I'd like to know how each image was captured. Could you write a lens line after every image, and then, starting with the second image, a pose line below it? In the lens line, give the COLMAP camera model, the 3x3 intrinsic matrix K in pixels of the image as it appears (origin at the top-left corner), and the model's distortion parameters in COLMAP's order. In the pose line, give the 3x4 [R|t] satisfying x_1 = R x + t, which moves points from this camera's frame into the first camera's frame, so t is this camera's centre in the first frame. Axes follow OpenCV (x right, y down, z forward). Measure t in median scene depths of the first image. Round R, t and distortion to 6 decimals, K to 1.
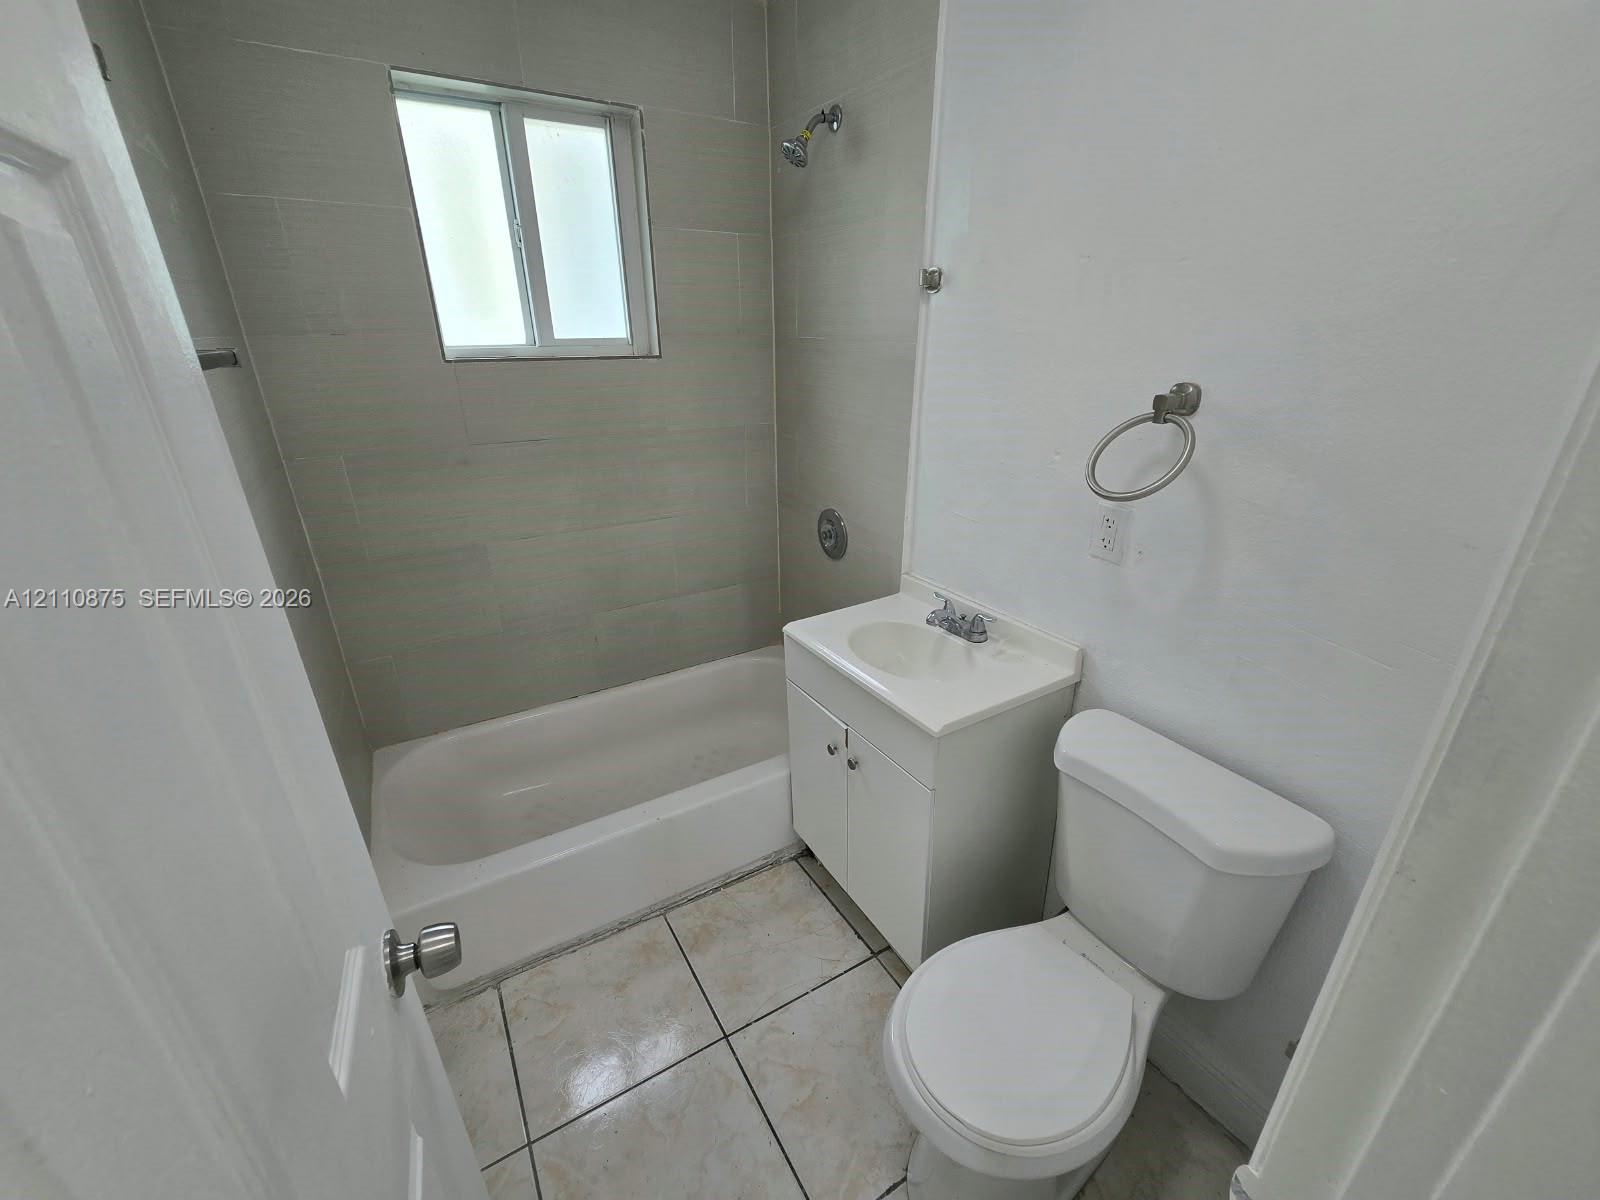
lens RADIAL K [[656.5, 0, 803.0], [0, 656.5, 600.7], [0, 0, 1]] dist [-0.000796, 0.000726]
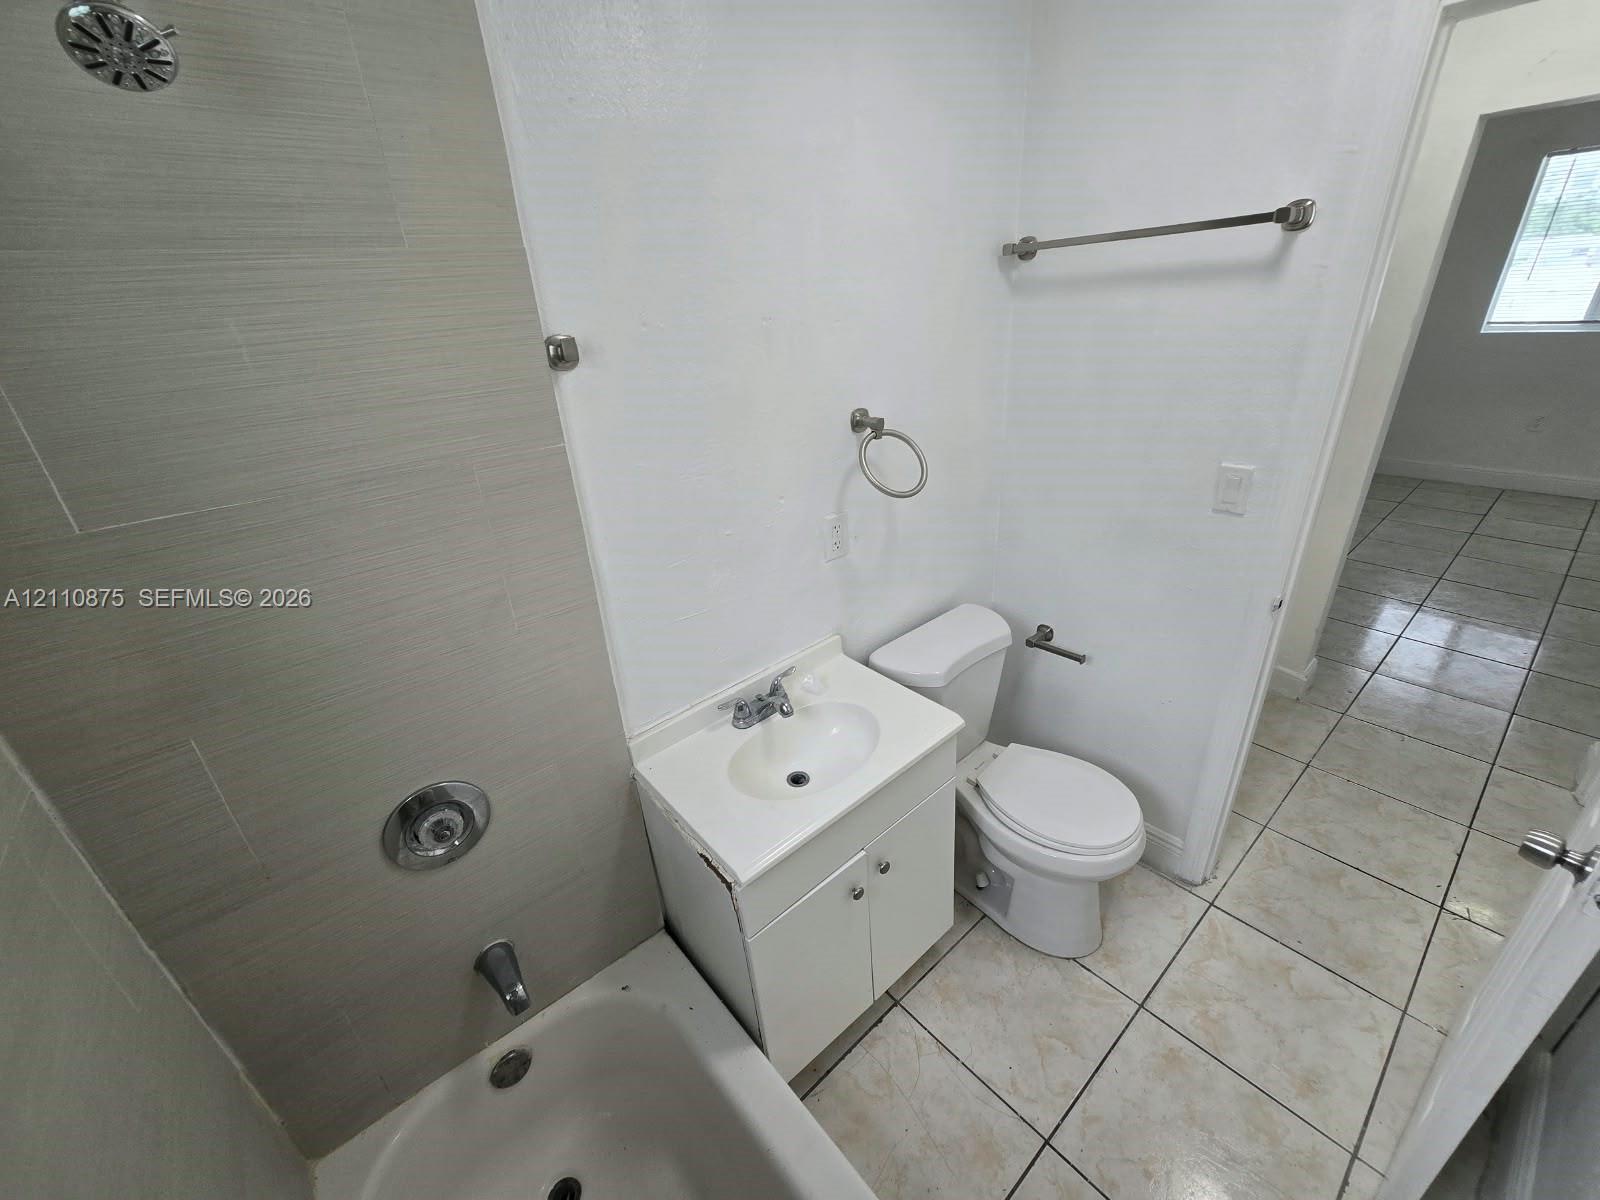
lens RADIAL K [[656.5, 0, 803.0], [0, 656.5, 600.7], [0, 0, 1]] dist [-0.000796, 0.000726]
pose [[-0.160984, -0.412550, 0.896597, -0.569553], [0.441819, 0.782214, 0.439247, -0.487370], [-0.882542, 0.466845, 0.056349, 0.881915]]
